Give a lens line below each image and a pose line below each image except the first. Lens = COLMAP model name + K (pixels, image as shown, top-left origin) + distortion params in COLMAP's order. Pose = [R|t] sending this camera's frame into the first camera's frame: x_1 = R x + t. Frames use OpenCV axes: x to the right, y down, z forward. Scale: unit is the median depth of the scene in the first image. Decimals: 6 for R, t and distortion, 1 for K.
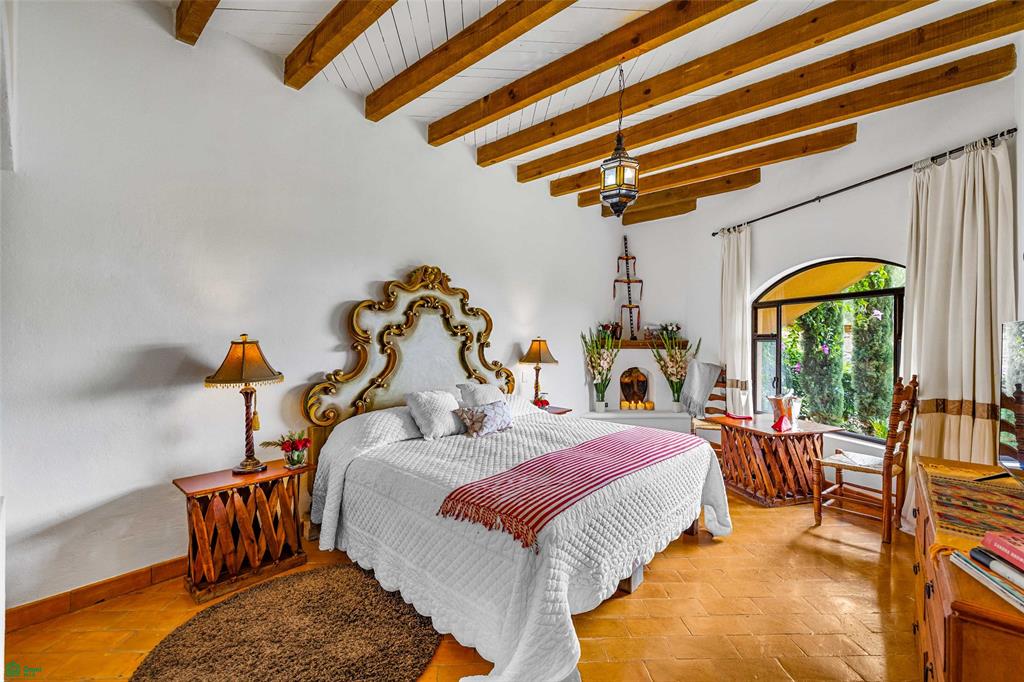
lens RADIAL K [[430.8, 0, 513.0], [0, 430.8, 342.7], [0, 0, 1]] dist [-0.001372, -0.000149]
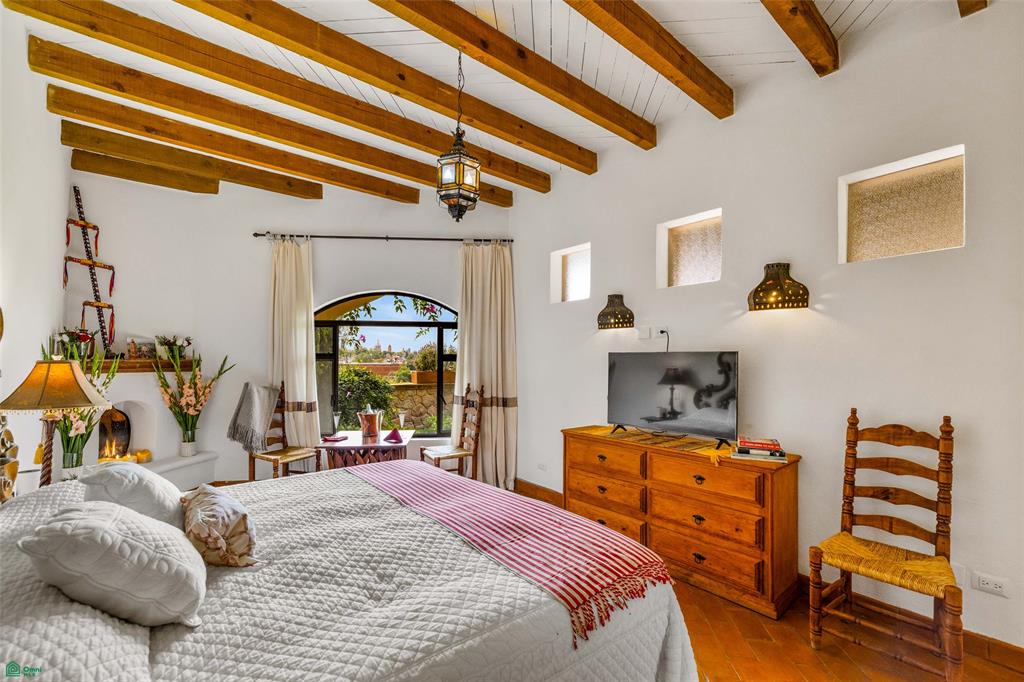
lens RADIAL K [[430.8, 0, 516.6], [0, 430.8, 358.6], [0, 0, 1]] dist [-0.001372, -0.000149]
pose [[0.159301, -0.001379, 0.987229, -0.263562], [0.002121, 0.999997, 0.001054, -0.006064], [-0.987228, 0.001926, 0.159303, 0.323029]]
